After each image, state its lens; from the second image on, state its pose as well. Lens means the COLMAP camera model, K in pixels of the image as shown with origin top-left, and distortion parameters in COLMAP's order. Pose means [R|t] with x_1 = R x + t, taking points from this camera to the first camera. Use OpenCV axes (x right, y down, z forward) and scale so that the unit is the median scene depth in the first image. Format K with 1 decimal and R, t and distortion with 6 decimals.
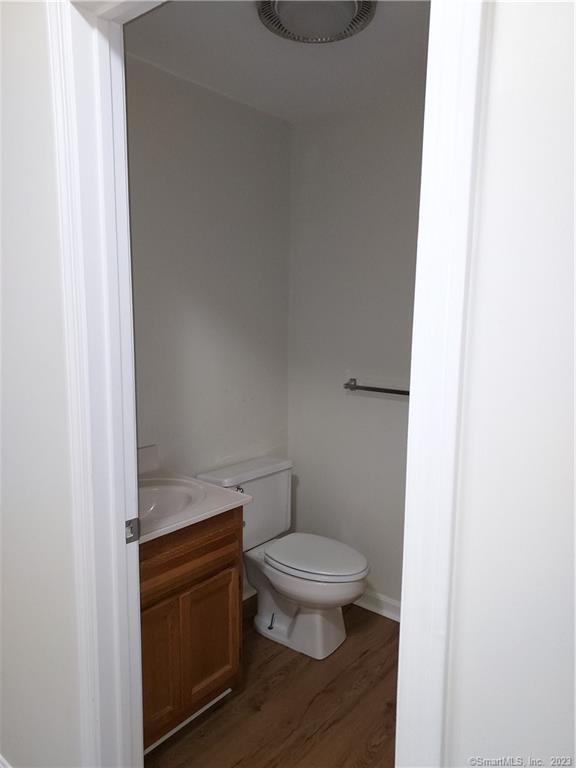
lens RADIAL K [[550.2, 0, 290.4], [0, 550.2, 388.3], [0, 0, 1]] dist [-0.010777, 0.040128]
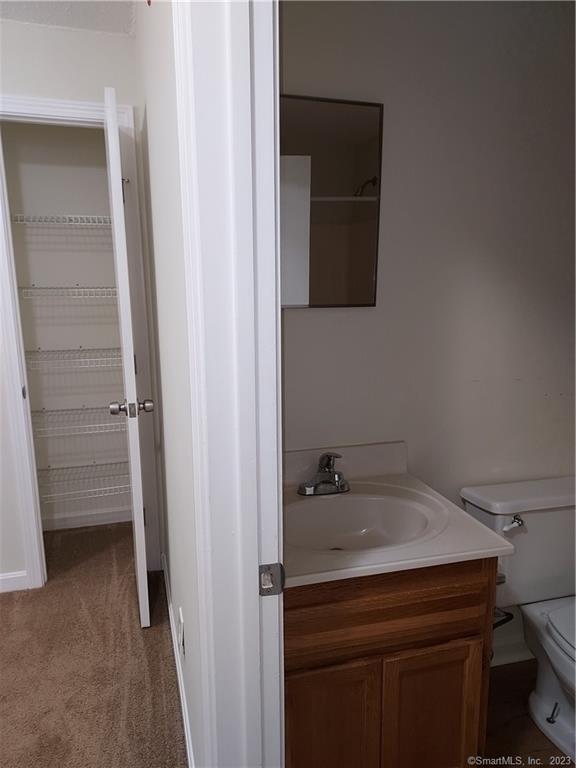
lens RADIAL K [[550.2, 0, 290.4], [0, 550.2, 388.3], [0, 0, 1]] dist [-0.010777, 0.040128]
pose [[0.814989, 0.104764, -0.569928, 0.069293], [-0.072914, 0.994244, 0.078495, -0.024798], [0.574871, -0.022417, 0.817937, 0.314894]]
